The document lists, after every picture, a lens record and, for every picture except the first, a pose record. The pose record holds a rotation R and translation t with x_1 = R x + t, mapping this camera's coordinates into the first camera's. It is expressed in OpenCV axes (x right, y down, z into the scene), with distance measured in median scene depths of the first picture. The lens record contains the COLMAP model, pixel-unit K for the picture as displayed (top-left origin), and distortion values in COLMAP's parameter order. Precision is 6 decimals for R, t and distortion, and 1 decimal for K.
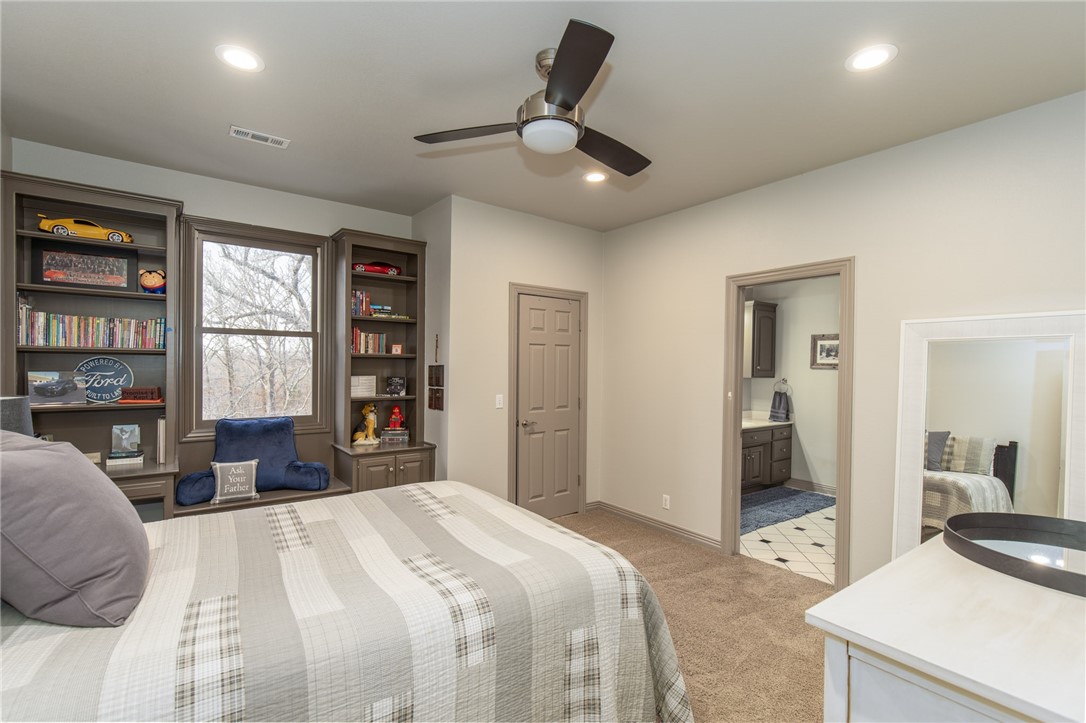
lens RADIAL K [[492.9, 0, 549.4], [0, 492.9, 368.6], [0, 0, 1]] dist [0.010916, -0.001084]
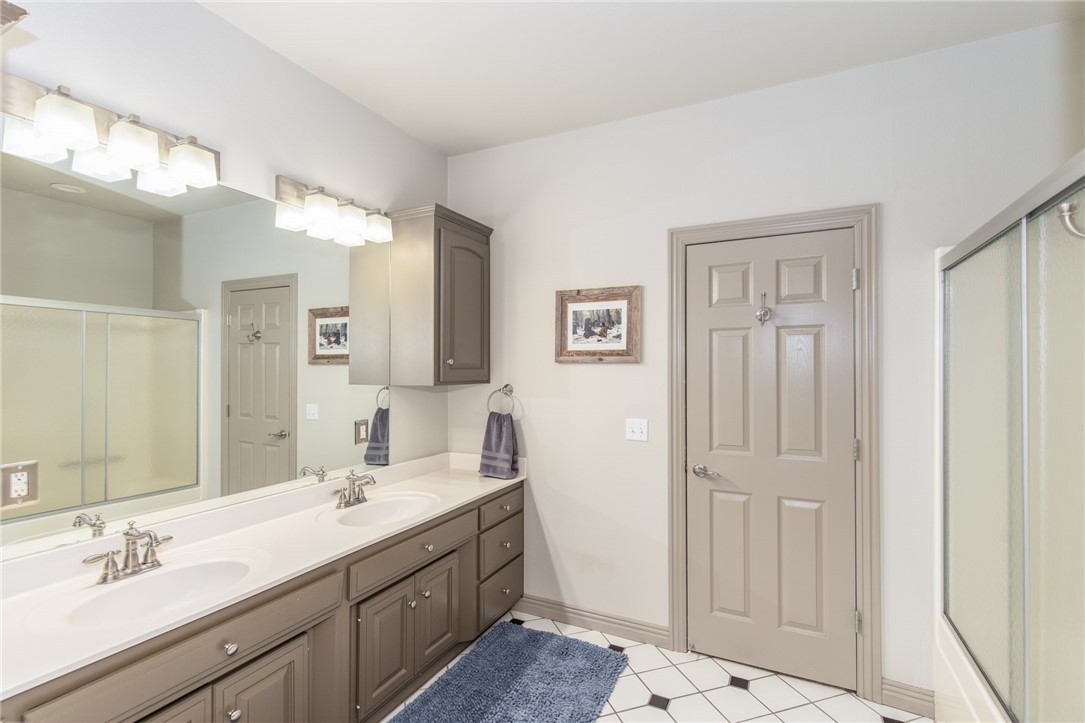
lens RADIAL K [[492.5, 0, 542.5], [0, 492.5, 363.3], [0, 0, 1]] dist [0.010916, -0.001084]
pose [[0.894265, -0.010855, 0.447406, 0.300811], [0.016085, 0.999839, -0.007892, 0.004136], [-0.447249, 0.014254, 0.894296, 0.574183]]
